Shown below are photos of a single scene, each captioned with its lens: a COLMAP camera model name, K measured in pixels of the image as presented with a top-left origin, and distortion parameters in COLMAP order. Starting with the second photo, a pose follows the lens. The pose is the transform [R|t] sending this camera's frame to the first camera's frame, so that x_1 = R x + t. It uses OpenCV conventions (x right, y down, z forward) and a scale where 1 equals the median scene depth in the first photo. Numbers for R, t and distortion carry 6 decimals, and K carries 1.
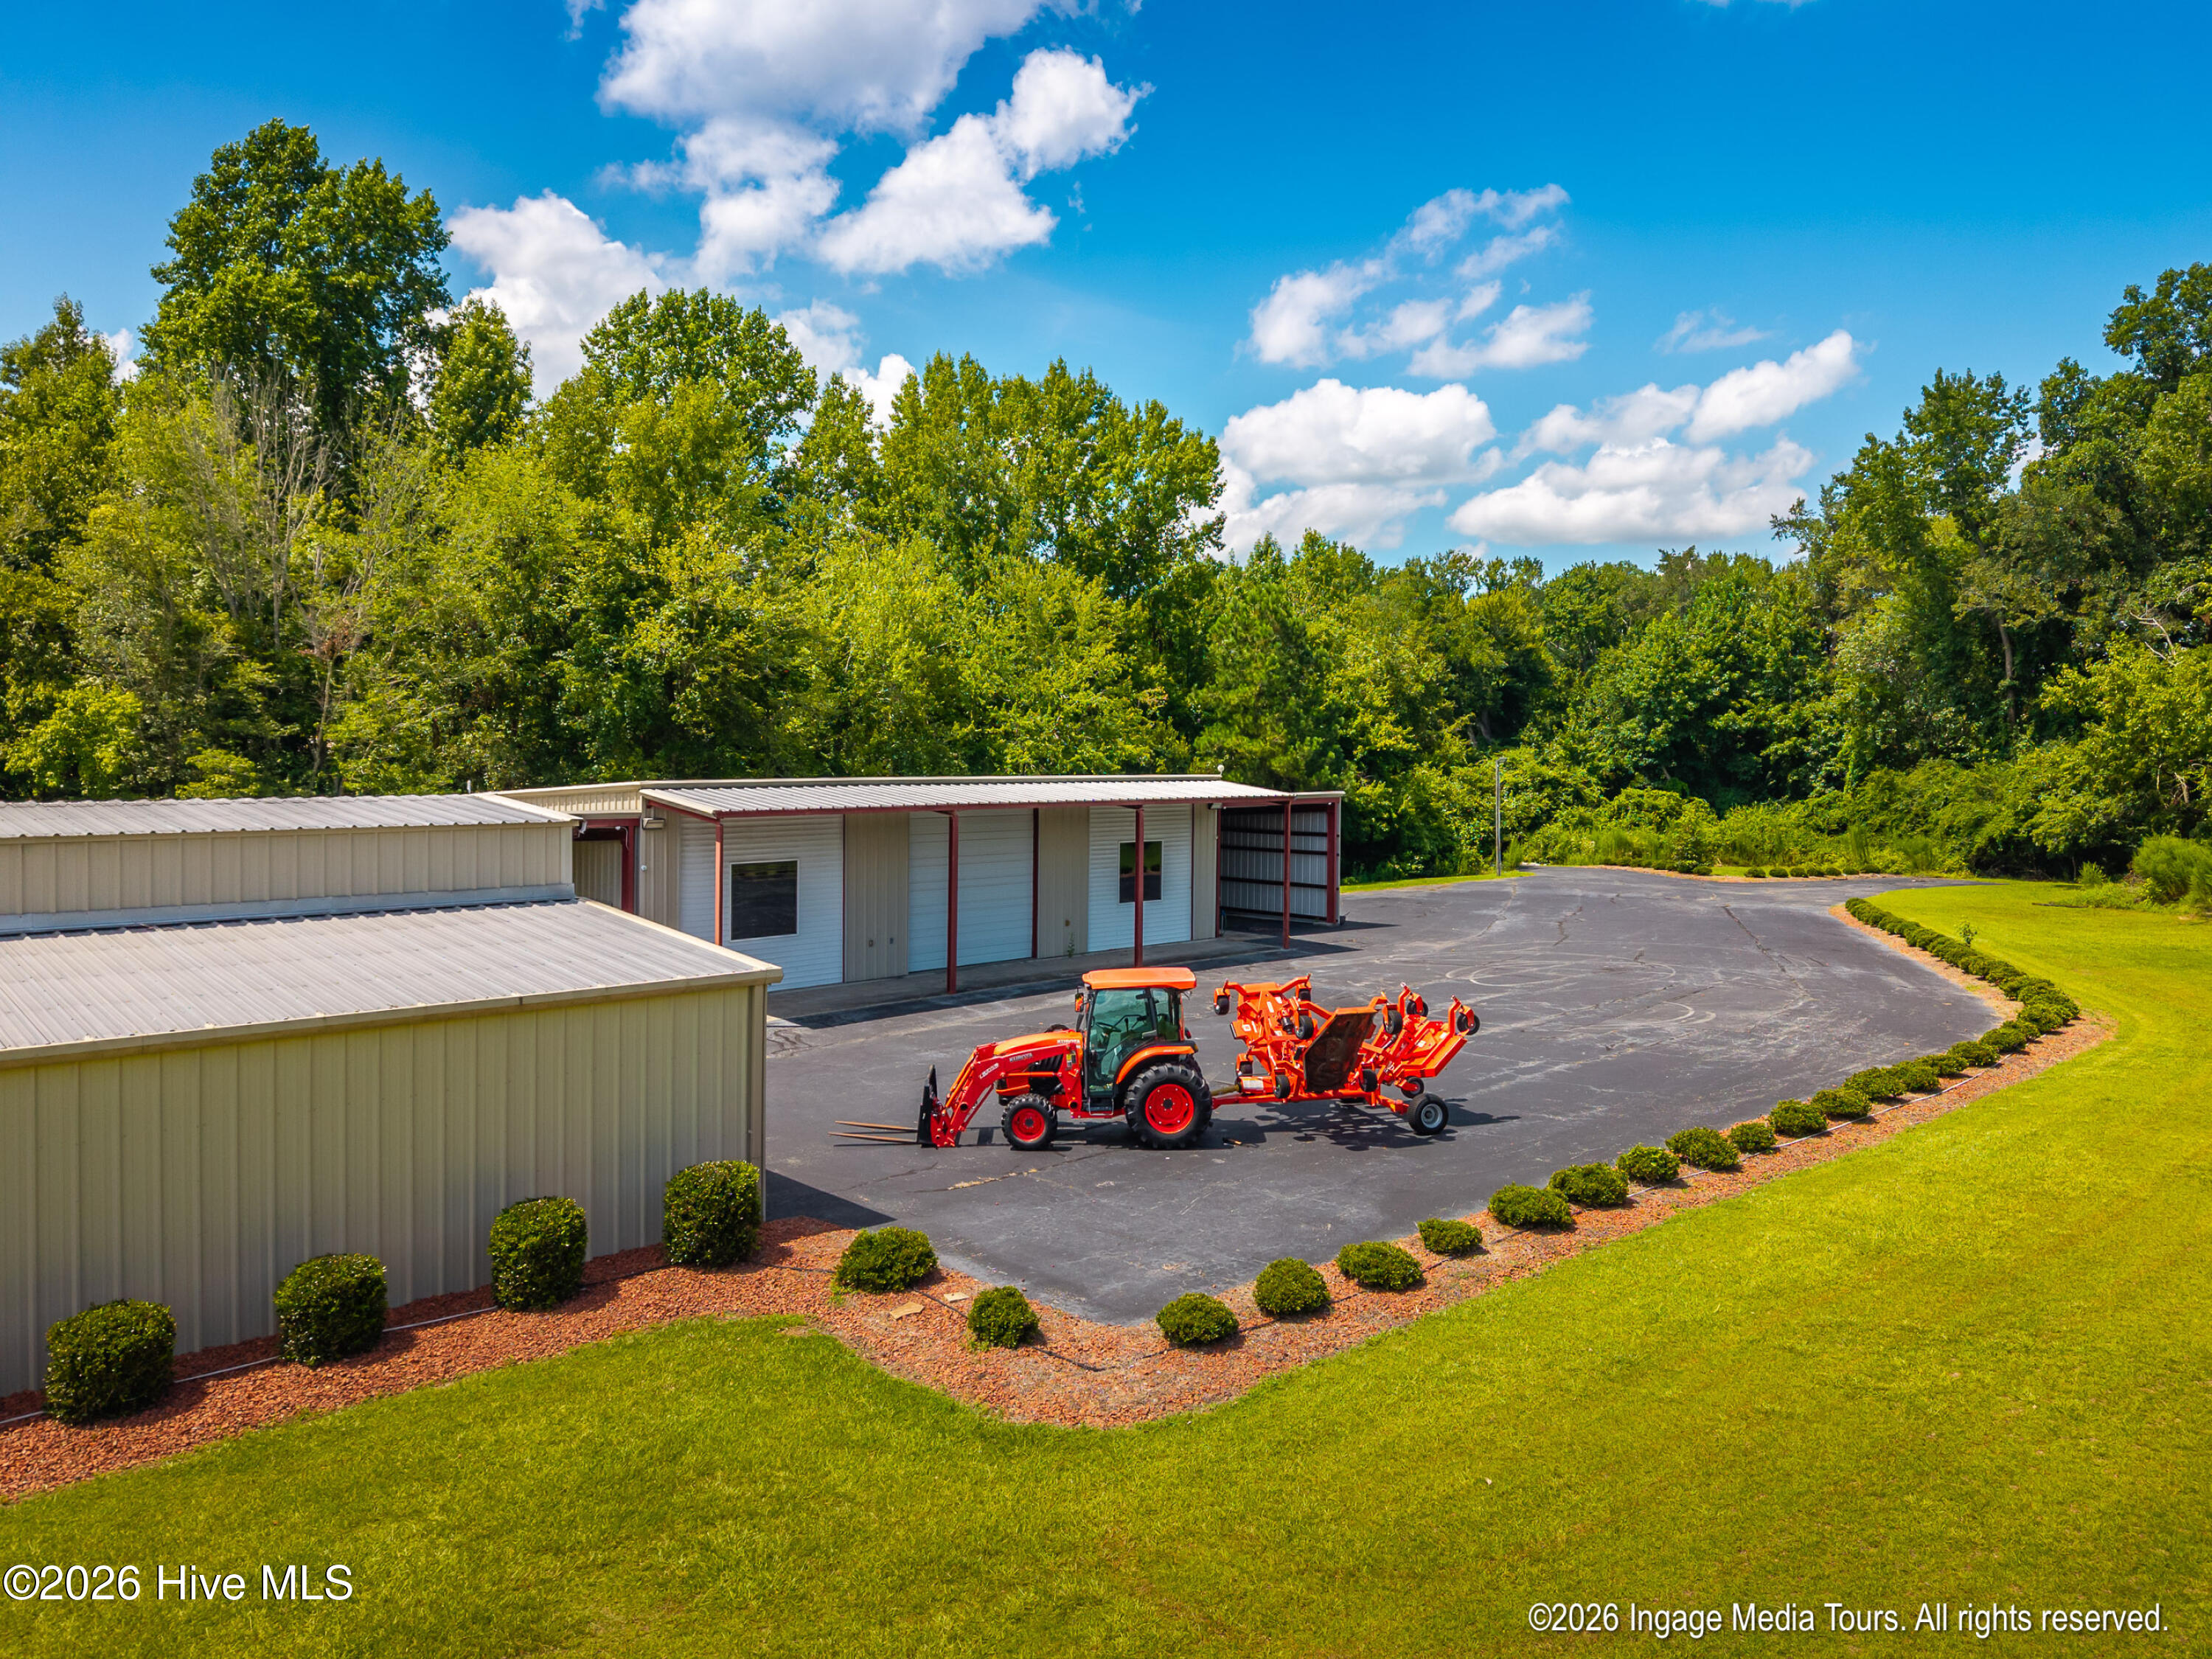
lens RADIAL K [[1547.2, 0, 1194.5], [0, 1547.2, 754.0], [0, 0, 1]] dist [0.027985, -0.025539]
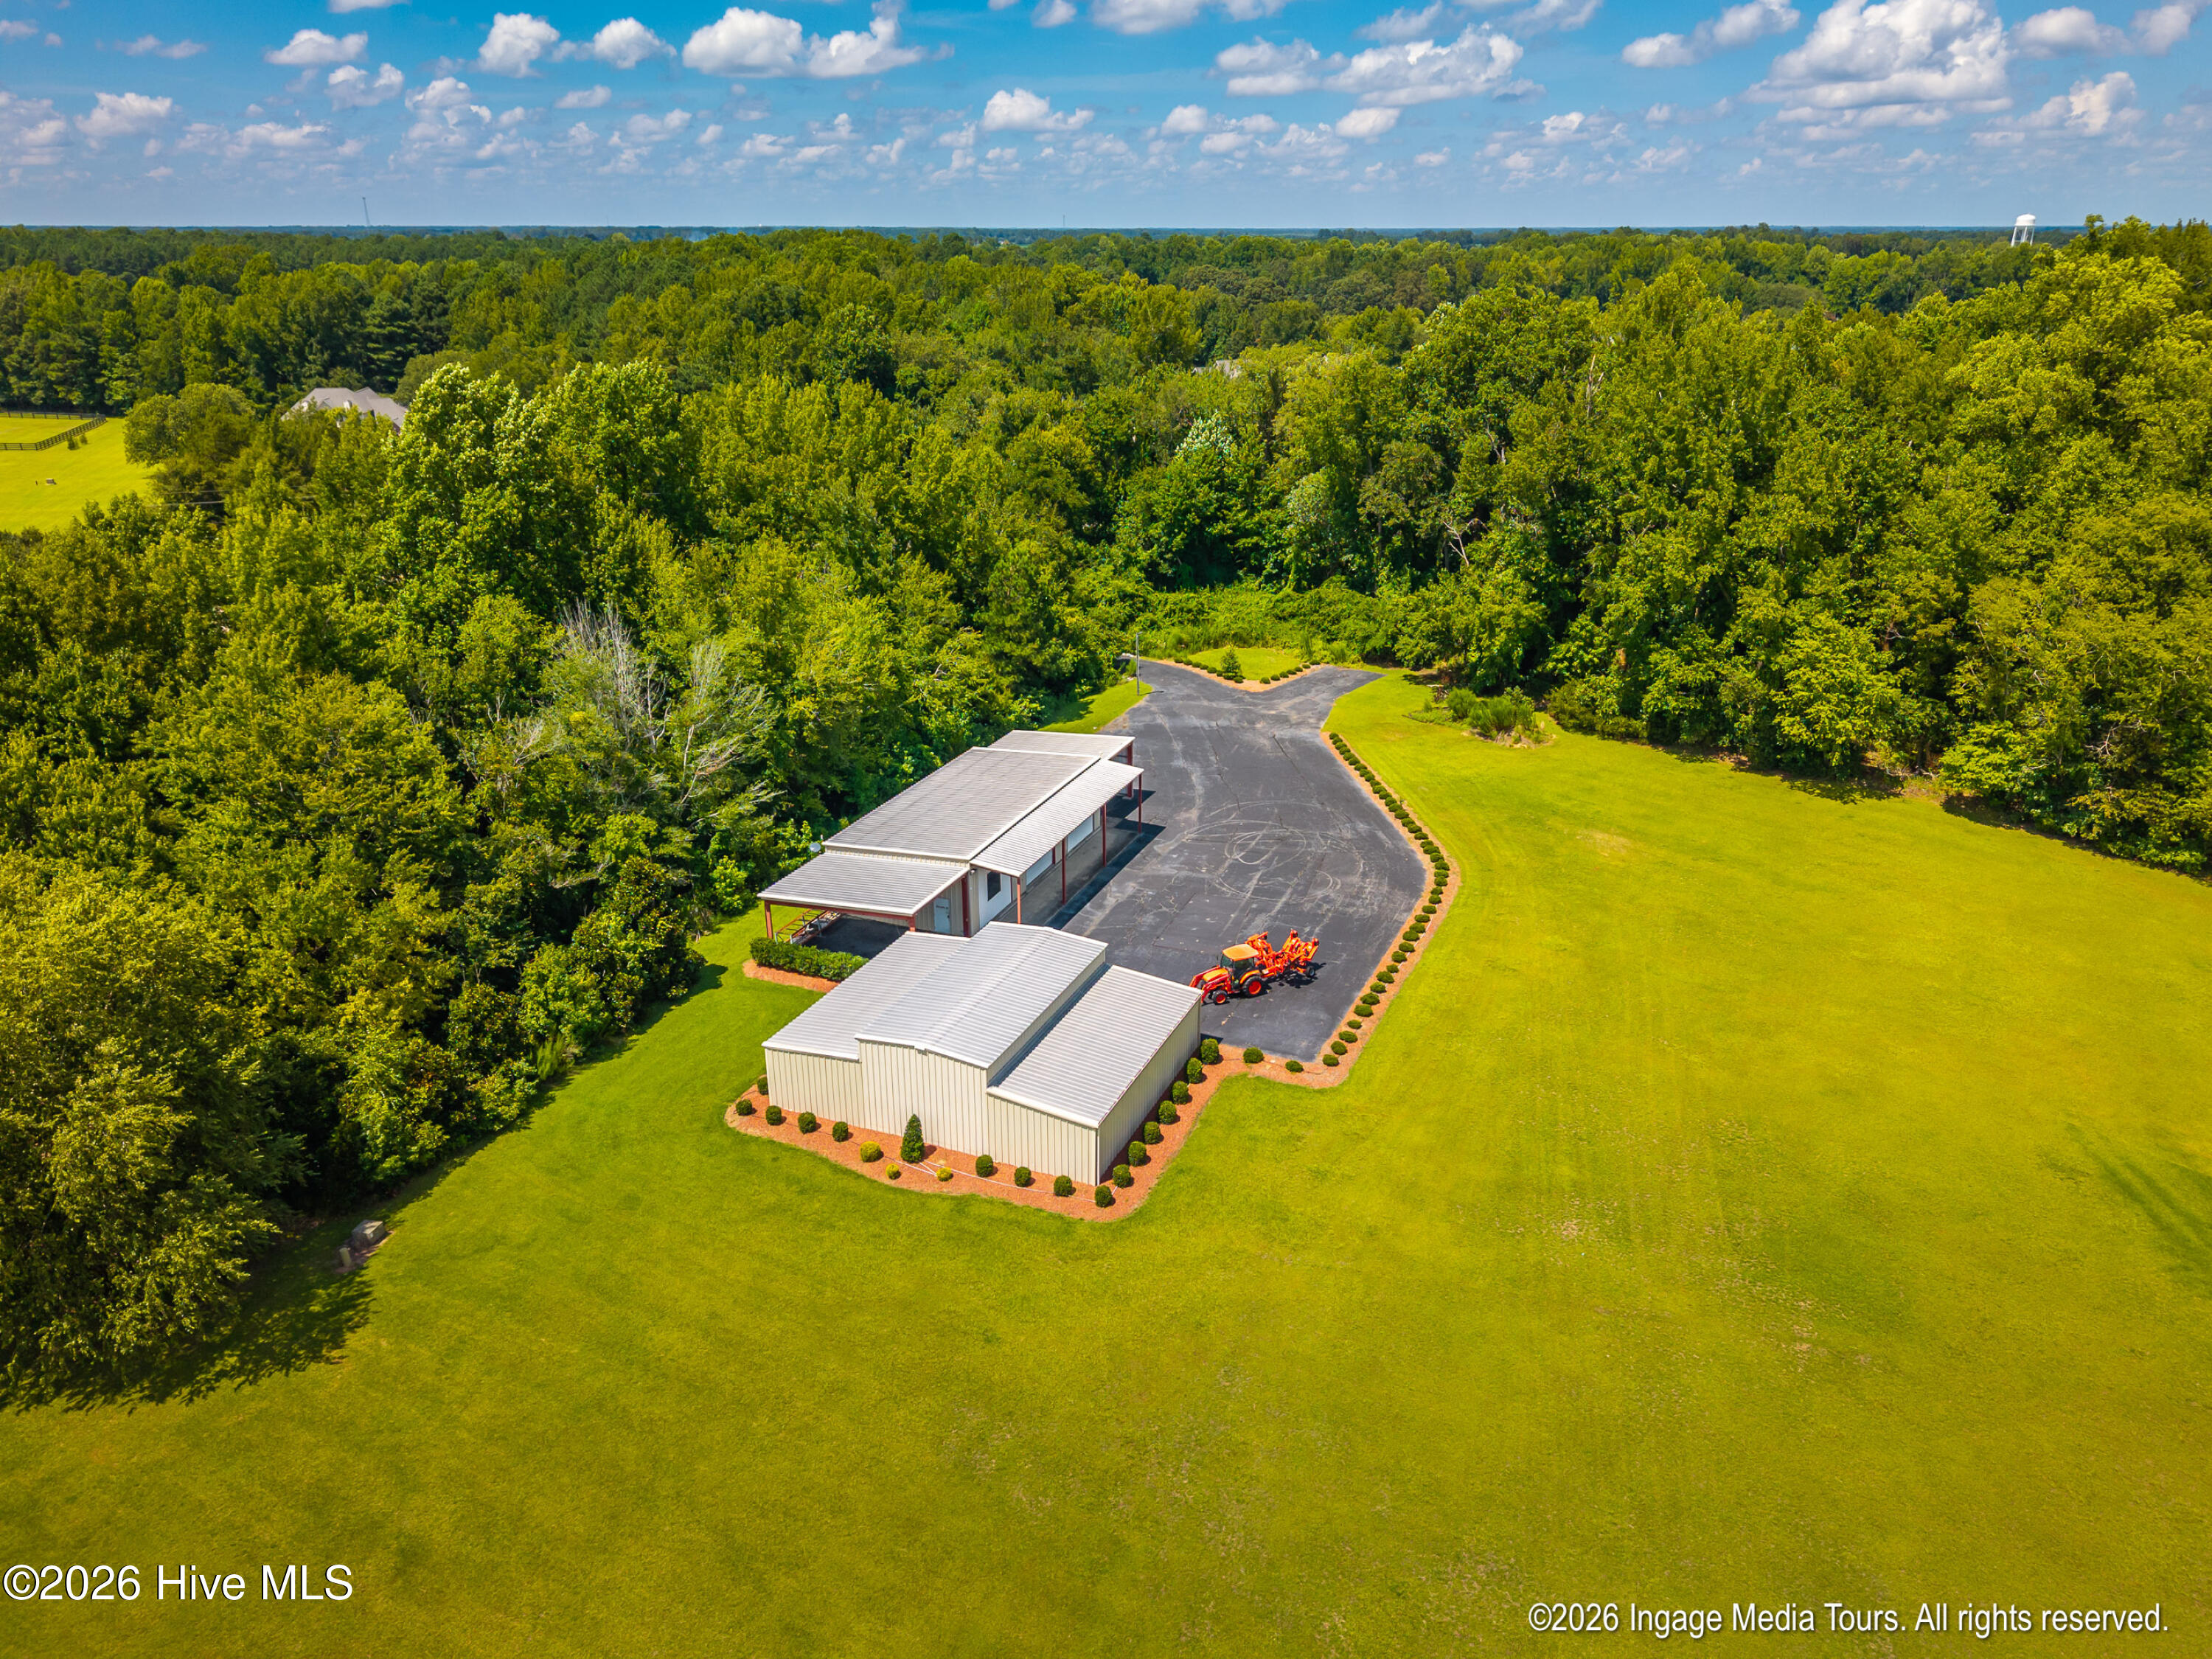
lens RADIAL K [[1547.2, 0, 1127.3], [0, 1547.2, 824.7], [0, 0, 1]] dist [0.027985, -0.025539]
pose [[0.923749, -0.152617, 0.351277, -0.414263], [0.004313, 0.921264, 0.388915, -0.423897], [-0.382973, -0.357745, 0.851675, -0.517708]]
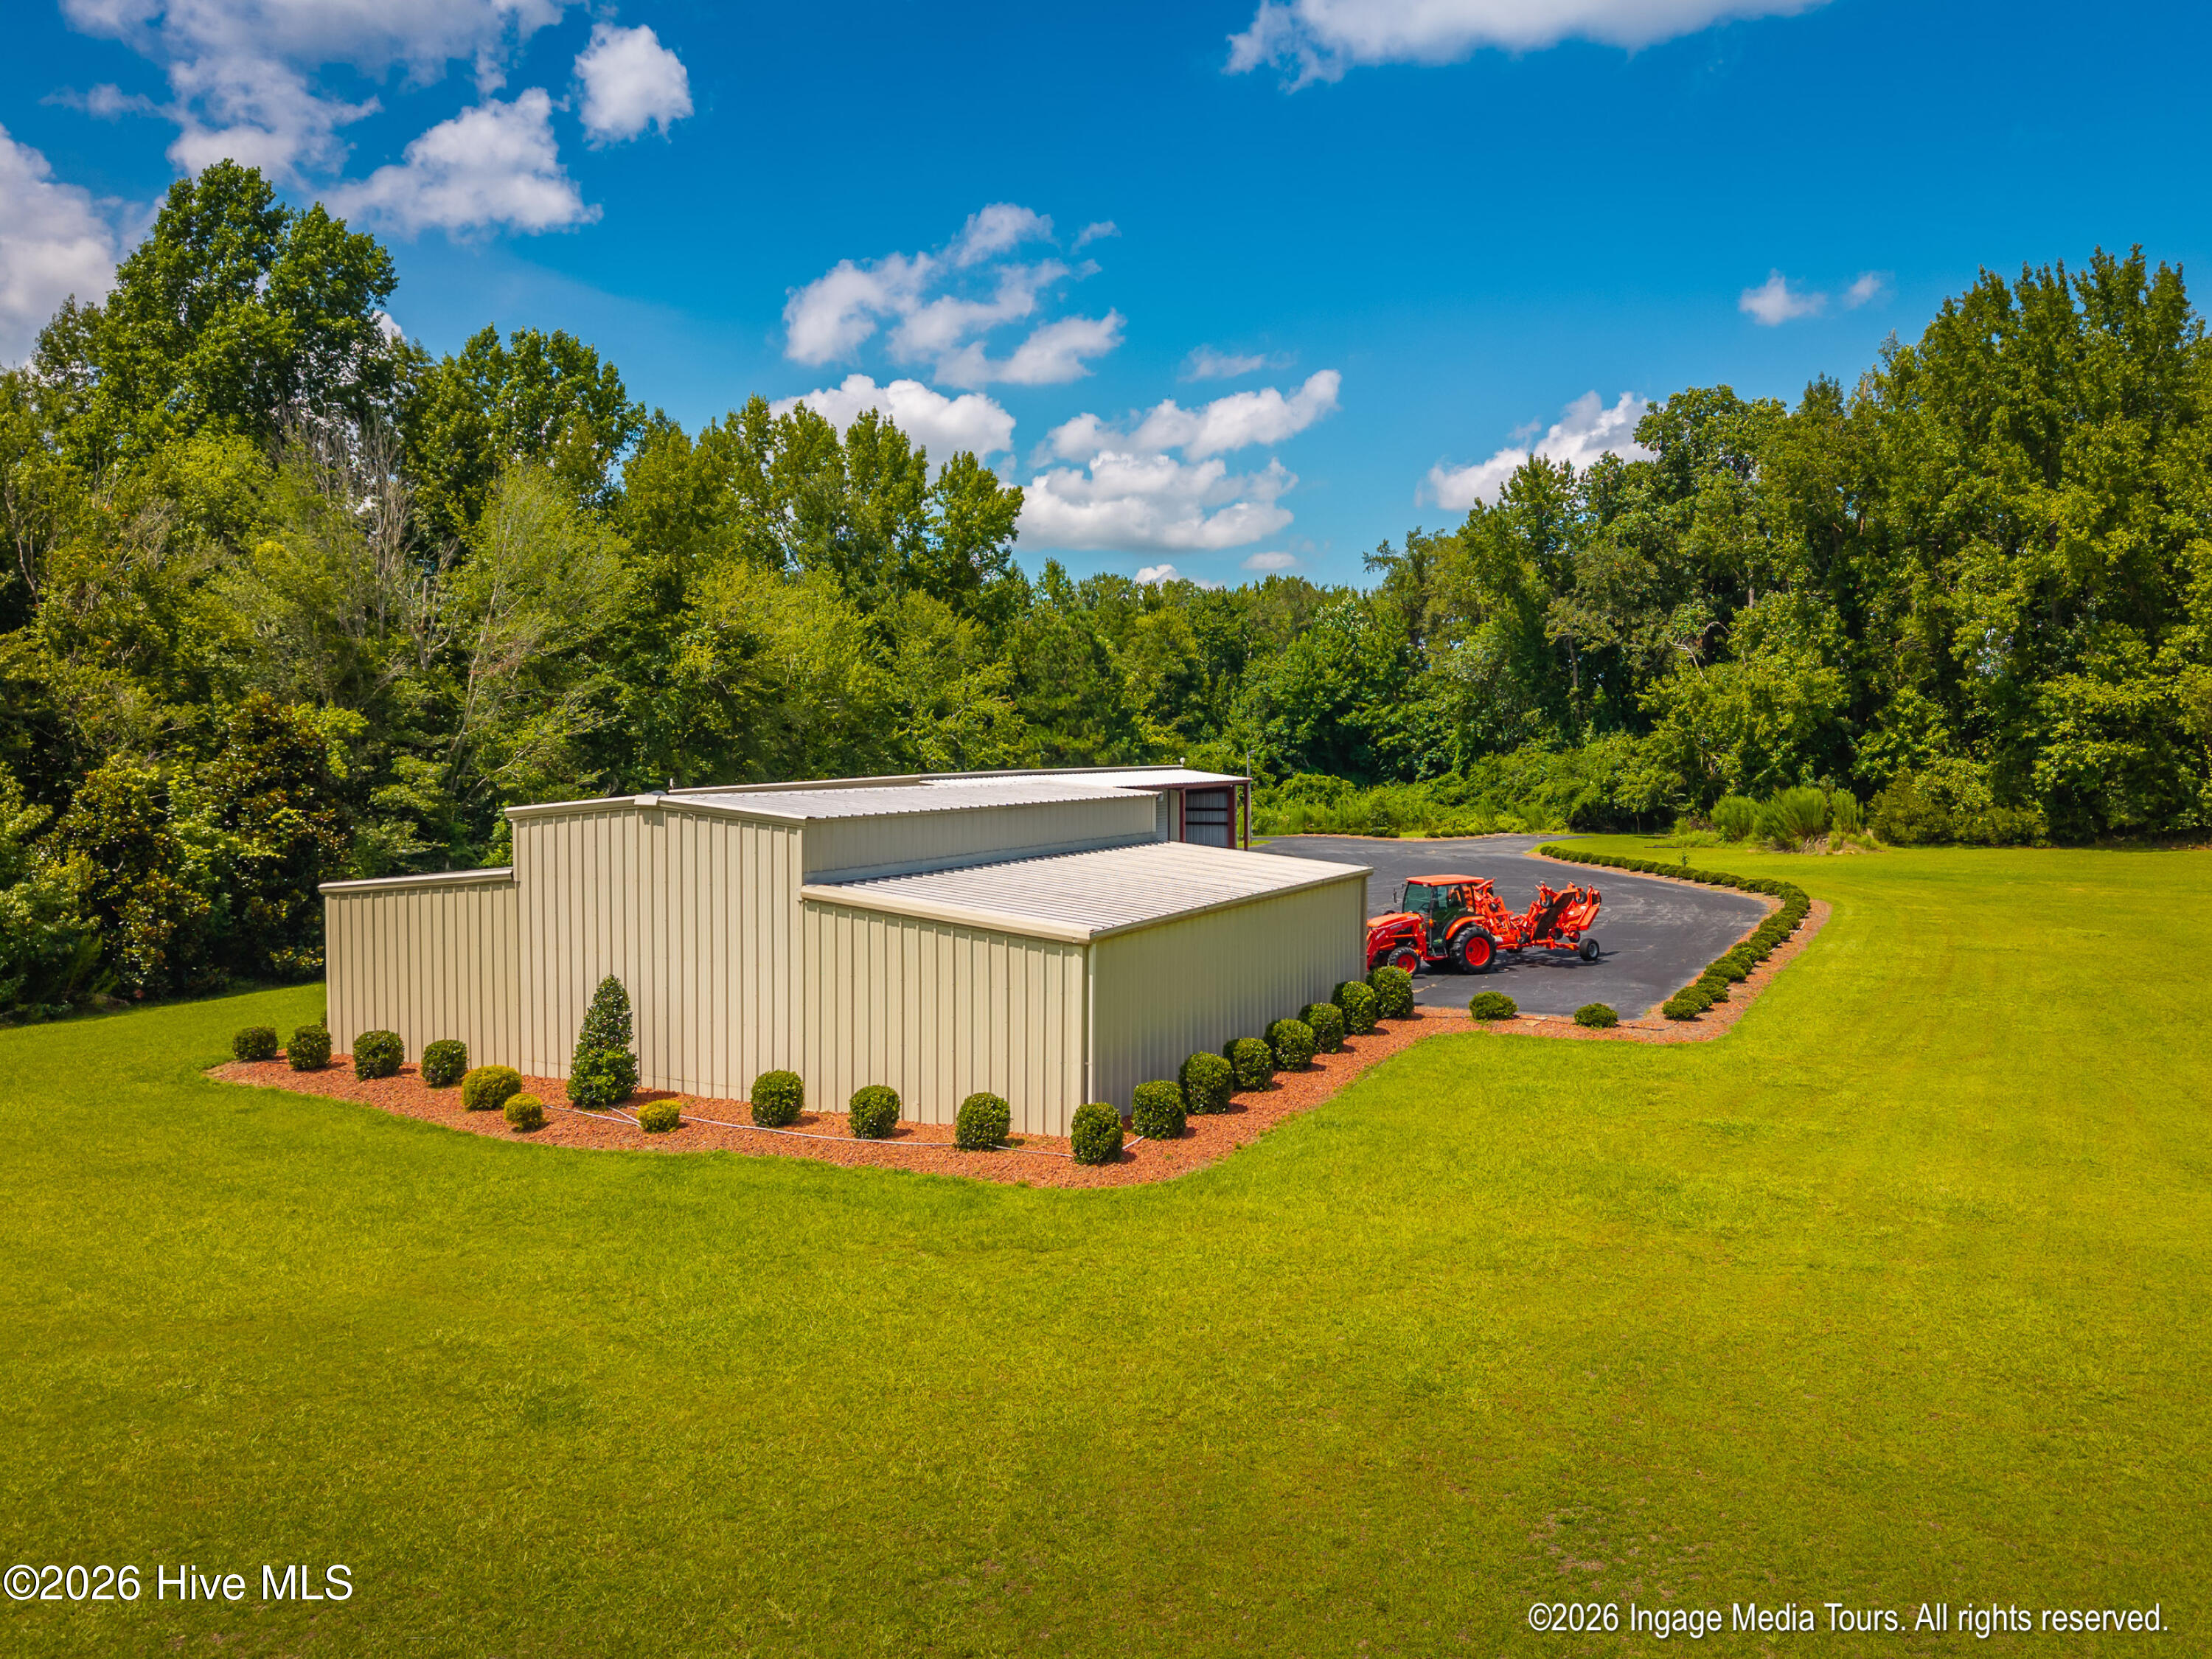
lens RADIAL K [[1547.2, 0, 1162.8], [0, 1547.2, 802.9], [0, 0, 1]] dist [0.027985, -0.025539]
pose [[0.945076, -0.024241, 0.325950, -0.248479], [0.012262, 0.999174, 0.038754, -0.004379], [-0.326620, -0.032629, 0.944592, -0.152650]]
